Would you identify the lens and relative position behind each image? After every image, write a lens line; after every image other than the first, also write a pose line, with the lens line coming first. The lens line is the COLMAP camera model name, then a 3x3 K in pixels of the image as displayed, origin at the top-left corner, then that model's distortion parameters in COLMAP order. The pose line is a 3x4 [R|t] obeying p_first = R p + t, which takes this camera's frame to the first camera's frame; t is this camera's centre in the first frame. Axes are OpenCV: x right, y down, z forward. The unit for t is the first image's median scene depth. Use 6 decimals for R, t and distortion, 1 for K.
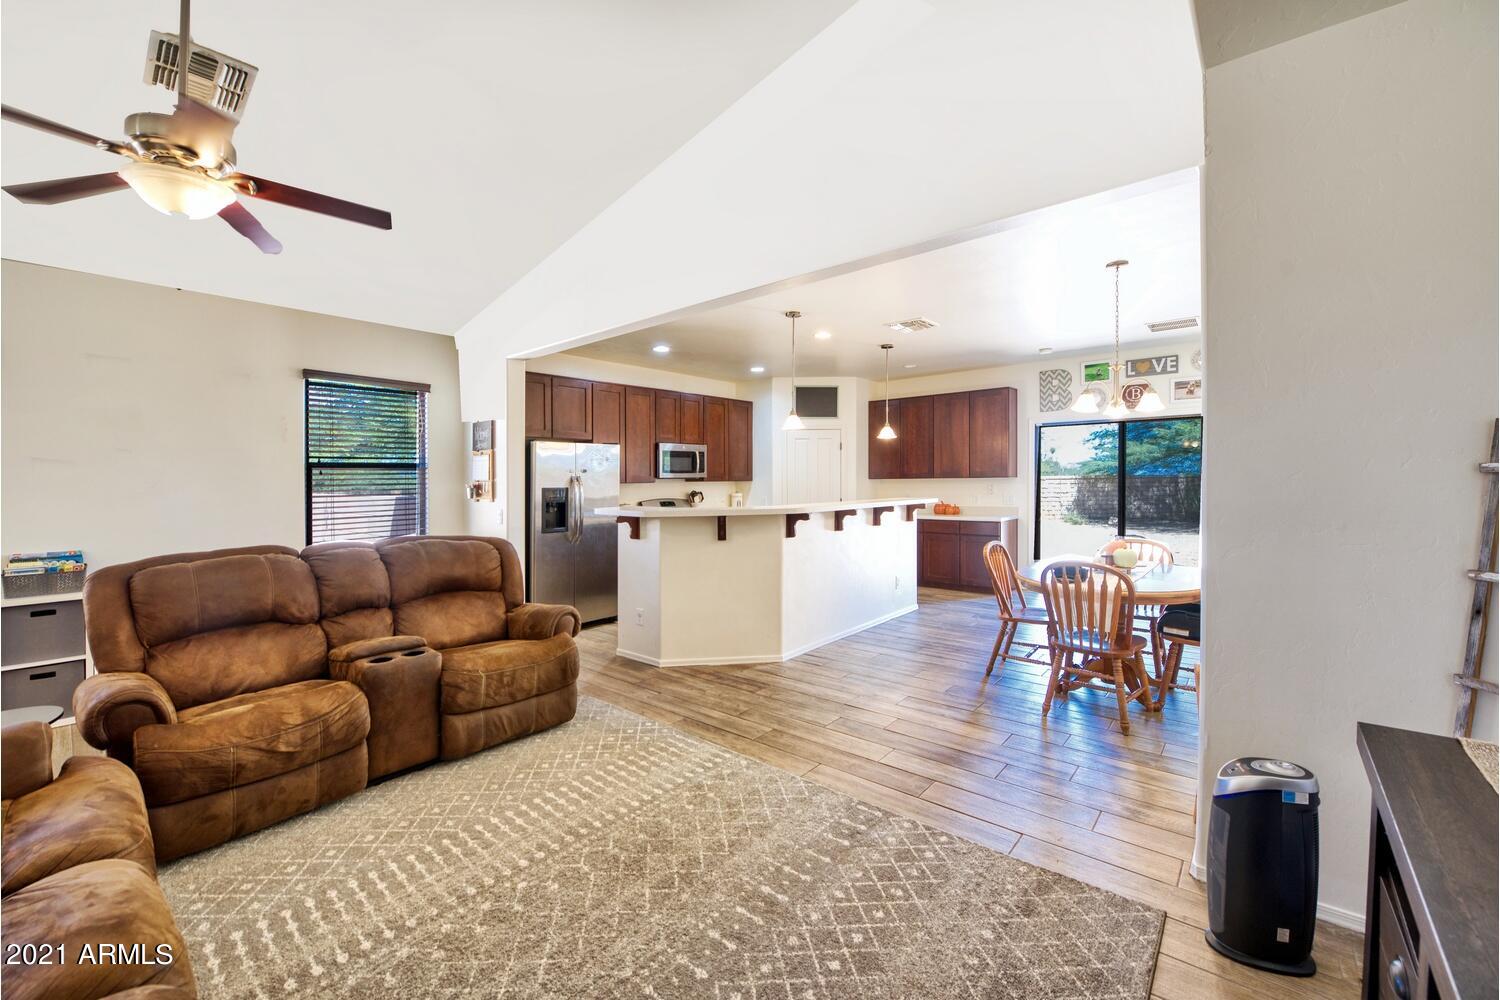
lens RADIAL K [[603.3, 0, 747.6], [0, 603.3, 471.8], [0, 0, 1]] dist [-0.006833, -0.001032]
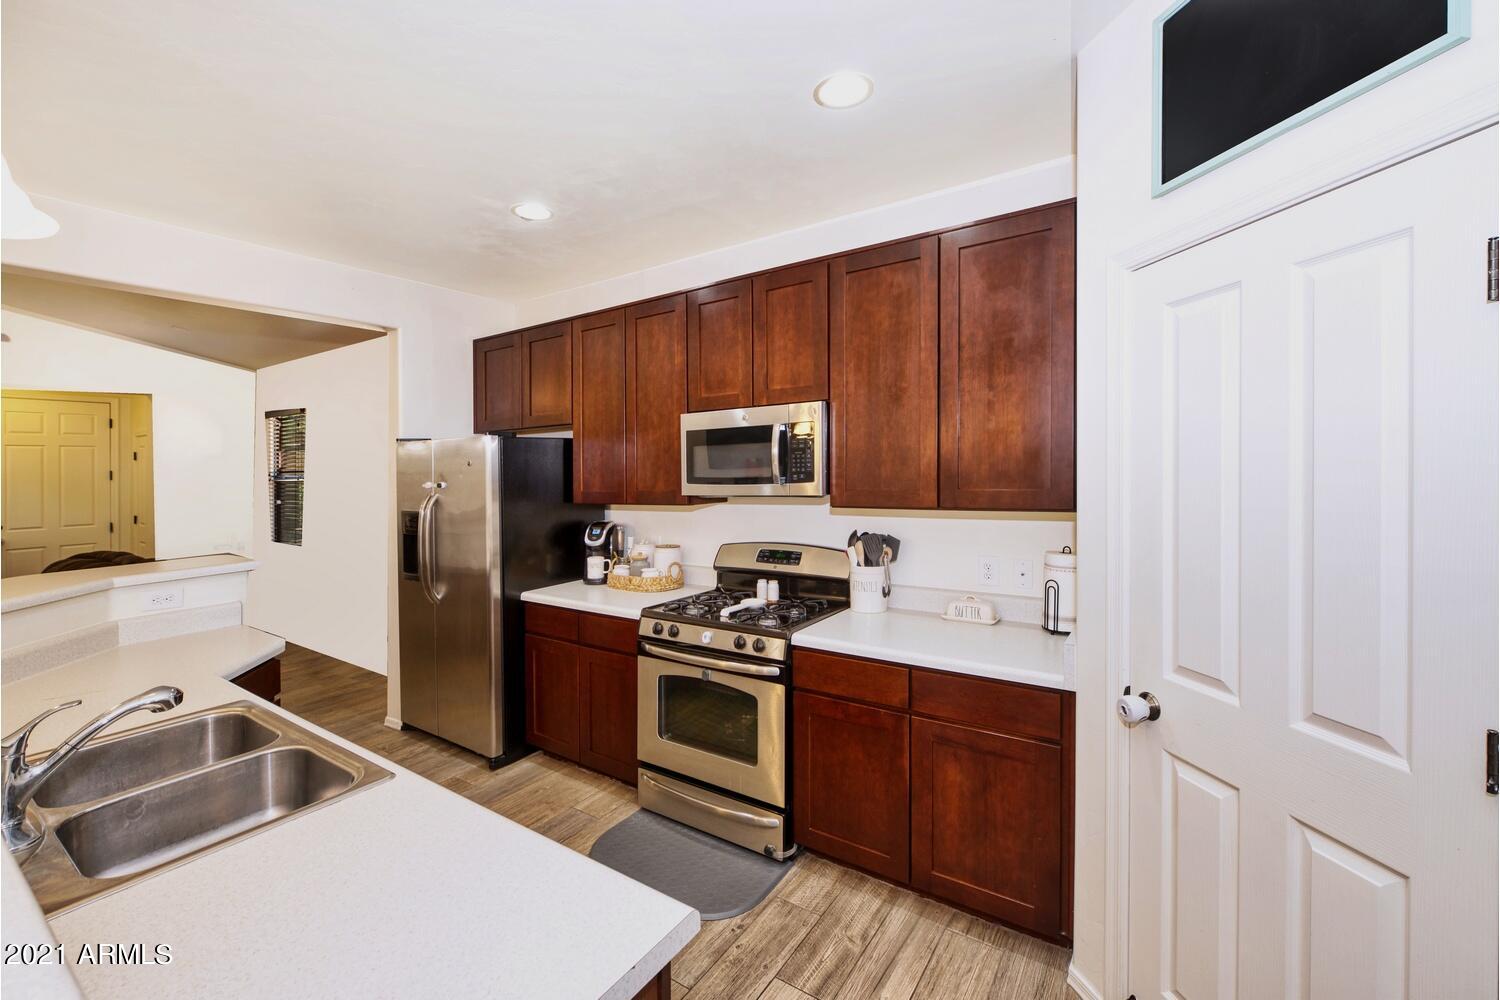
lens RADIAL K [[603.3, 0, 761.4], [0, 603.3, 472.9], [0, 0, 1]] dist [-0.006833, -0.001032]
pose [[0.124808, 0.007219, -0.992155, 0.288140], [0.020815, 0.999734, 0.009892, -0.008841], [0.991963, -0.021887, 0.124624, 1.007836]]
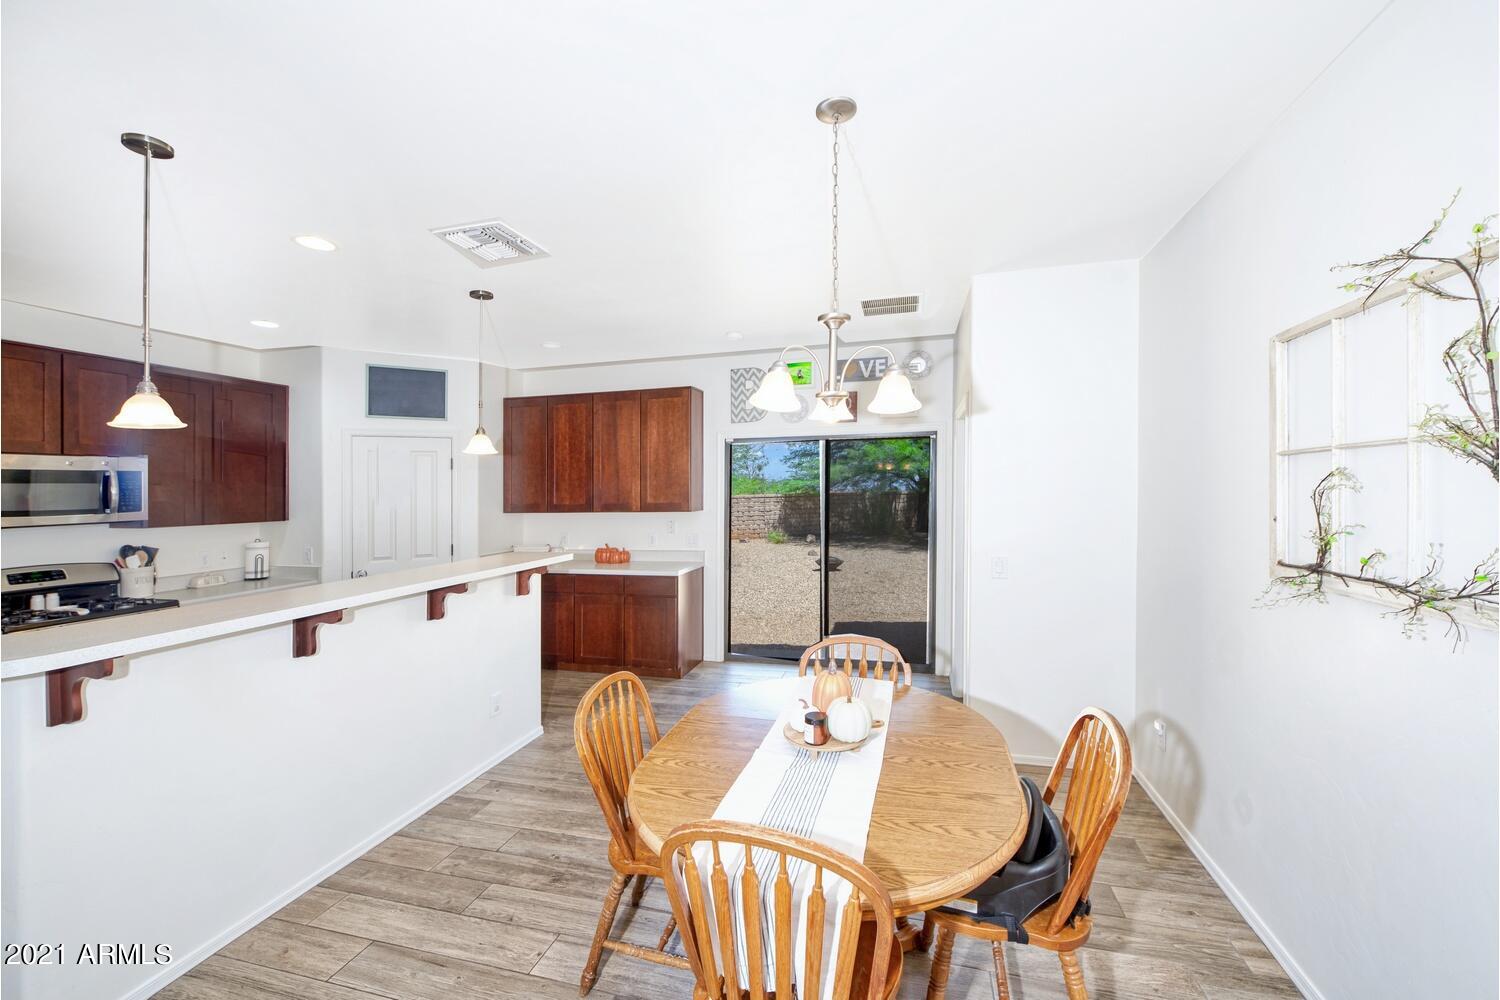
lens RADIAL K [[603.3, 0, 753.6], [0, 603.3, 493.5], [0, 0, 1]] dist [-0.006833, -0.001032]
pose [[0.898078, -0.005207, 0.439805, 0.190963], [-0.000814, 0.999909, 0.013501, -0.023911], [-0.439835, -0.012483, 0.897992, 0.332030]]
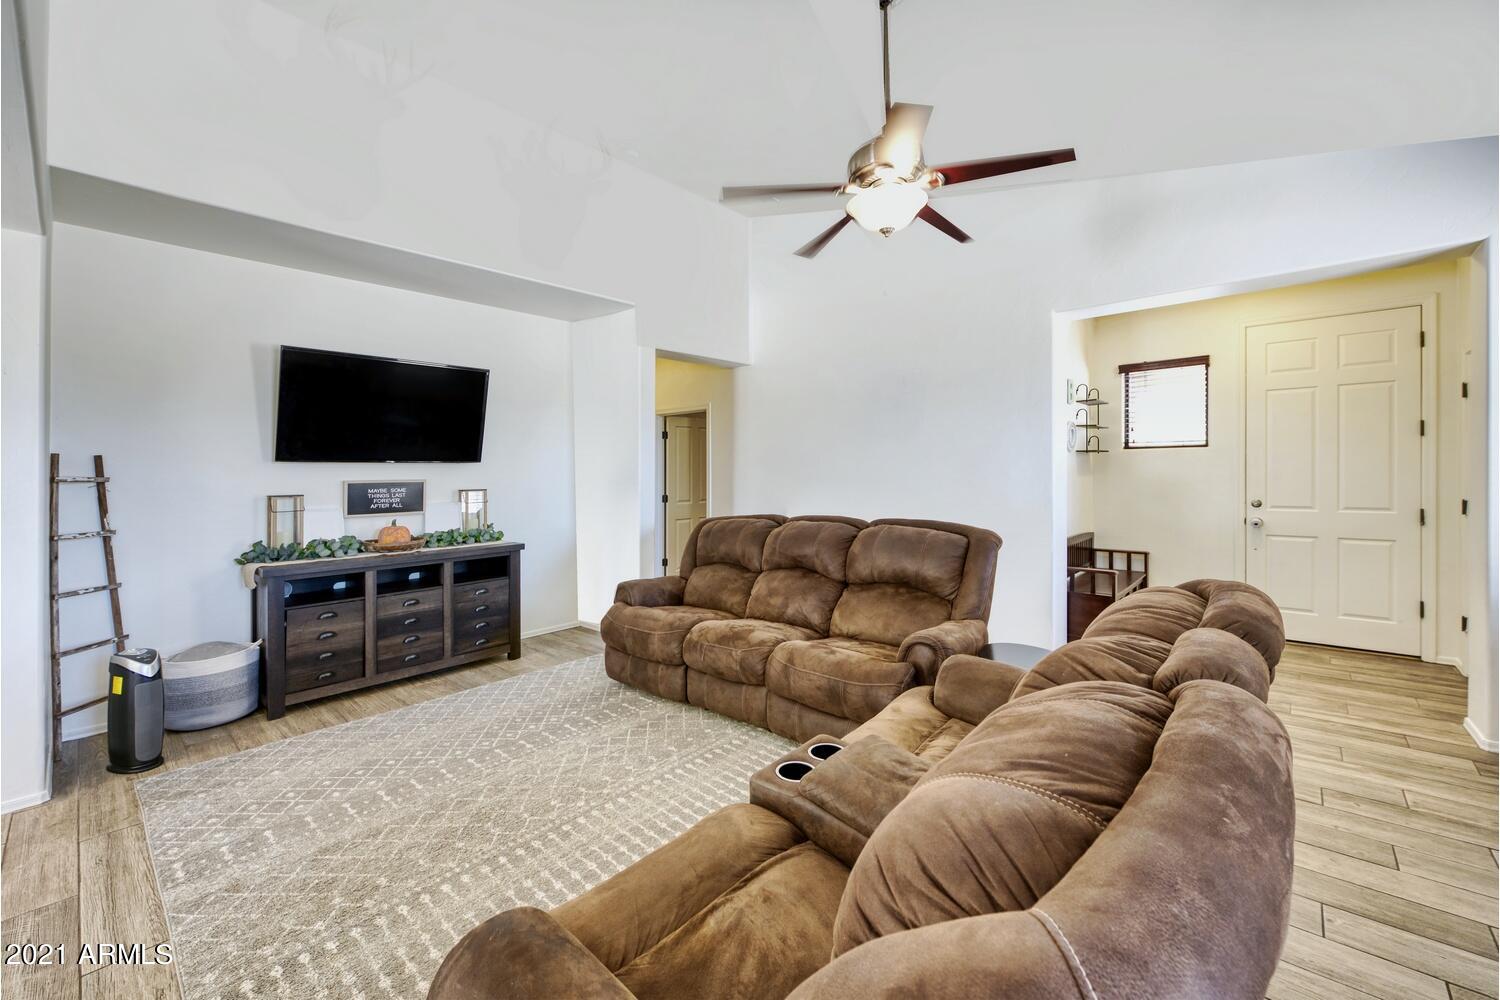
lens RADIAL K [[603.3, 0, 748.4], [0, 603.3, 481.2], [0, 0, 1]] dist [-0.006833, -0.001032]
pose [[-0.999342, 0.028528, 0.022386, -0.224426], [0.028606, 0.999586, 0.003179, 0.014746], [-0.022286, 0.003818, -0.999744, 0.651047]]
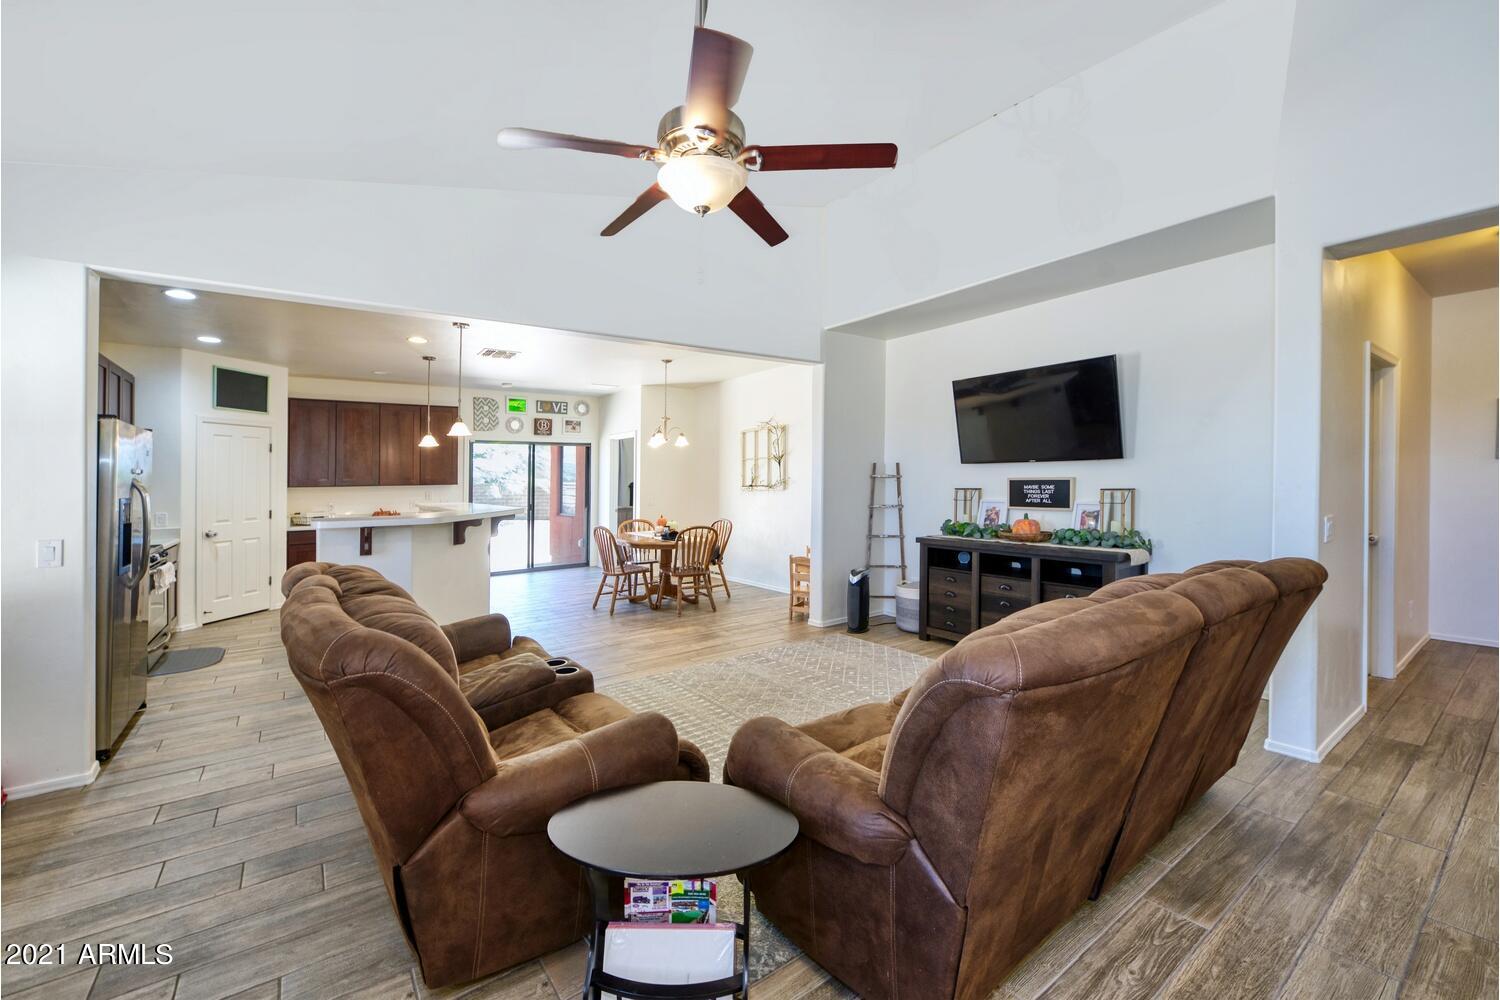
lens RADIAL K [[603.3, 0, 740.6], [0, 603.3, 477.8], [0, 0, 1]] dist [-0.006833, -0.001032]
pose [[0.234882, 0.012658, 0.971942, -0.584100], [0.002917, 0.999902, -0.013727, 0.013603], [-0.972020, 0.006059, 0.234822, 0.209432]]
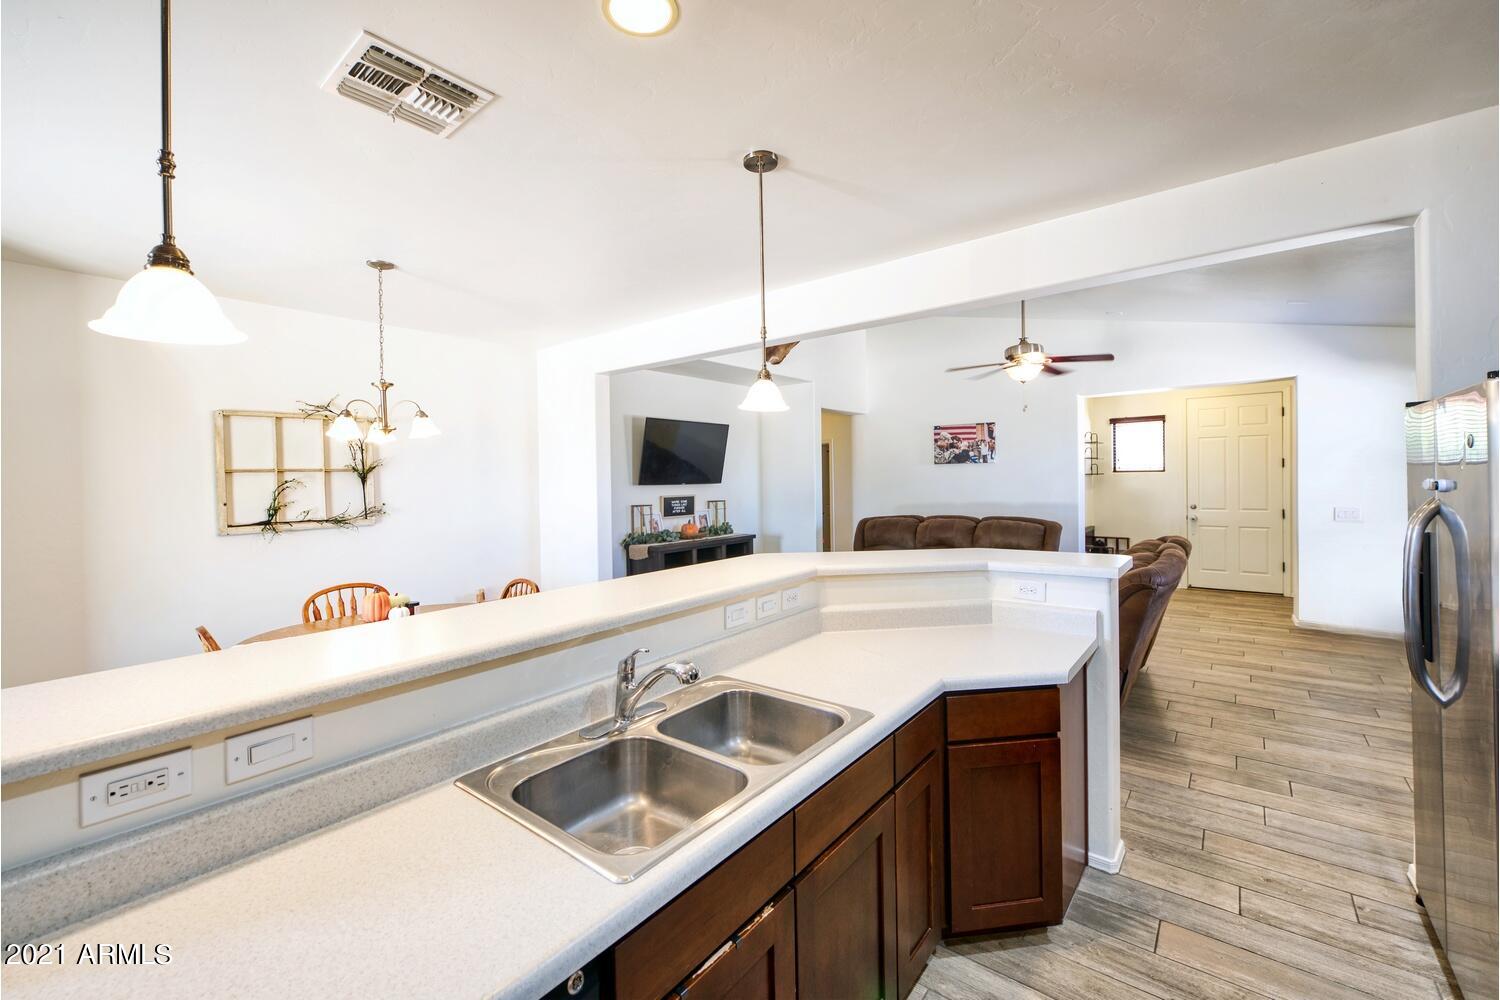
lens RADIAL K [[603.3, 0, 755.0], [0, 603.3, 485.7], [0, 0, 1]] dist [-0.006833, -0.001032]
pose [[-0.998843, 0.031270, -0.036546, 0.071000], [0.031190, 0.999510, 0.002759, -0.009609], [0.036614, 0.001616, -0.999328, 1.046584]]
